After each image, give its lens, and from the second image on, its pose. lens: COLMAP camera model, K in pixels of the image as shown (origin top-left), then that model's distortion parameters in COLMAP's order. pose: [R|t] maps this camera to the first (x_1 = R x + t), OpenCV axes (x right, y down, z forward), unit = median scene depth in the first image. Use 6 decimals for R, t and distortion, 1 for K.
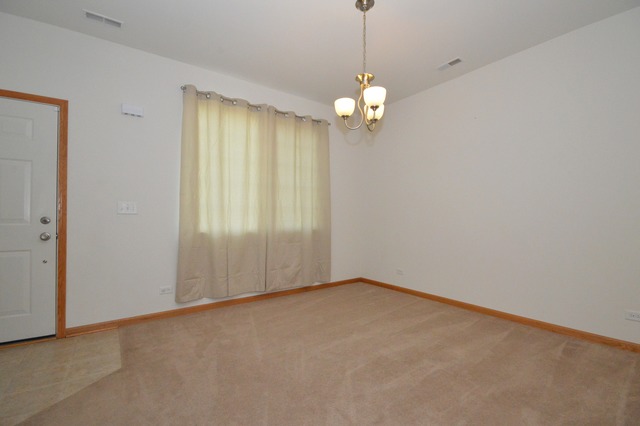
lens RADIAL K [[285.1, 0, 318.5], [0, 285.1, 215.7], [0, 0, 1]] dist [-0.004435, 0.000878]
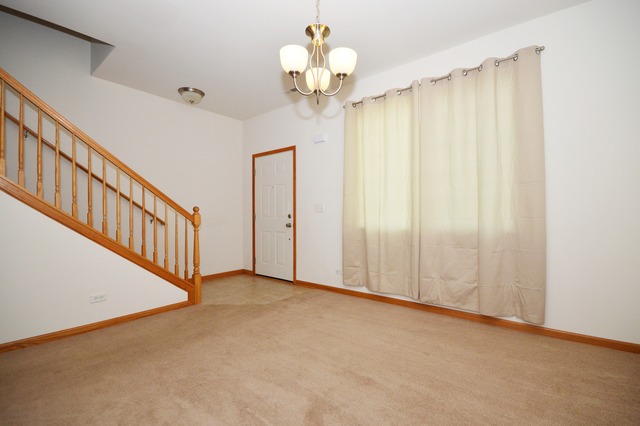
lens RADIAL K [[285.1, 0, 318.5], [0, 285.1, 216.5], [0, 0, 1]] dist [-0.004435, 0.000878]
pose [[0.253772, 0.003148, -0.967259, 0.716392], [0.008672, 0.999947, 0.005530, 0.009098], [0.967225, -0.009792, 0.253731, 0.632249]]
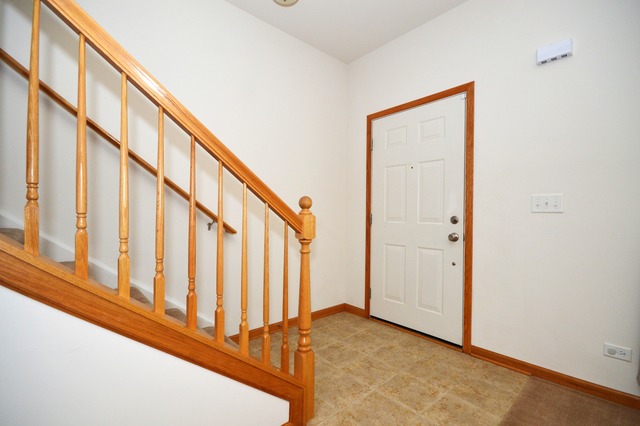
lens RADIAL K [[285.1, 0, 319.9], [0, 285.1, 215.1], [0, 0, 1]] dist [-0.004435, 0.000878]
pose [[0.101732, -0.000205, -0.994812, -0.064498], [-0.004229, 0.999991, -0.000638, 0.003249], [0.994803, 0.004272, 0.101730, 0.406220]]
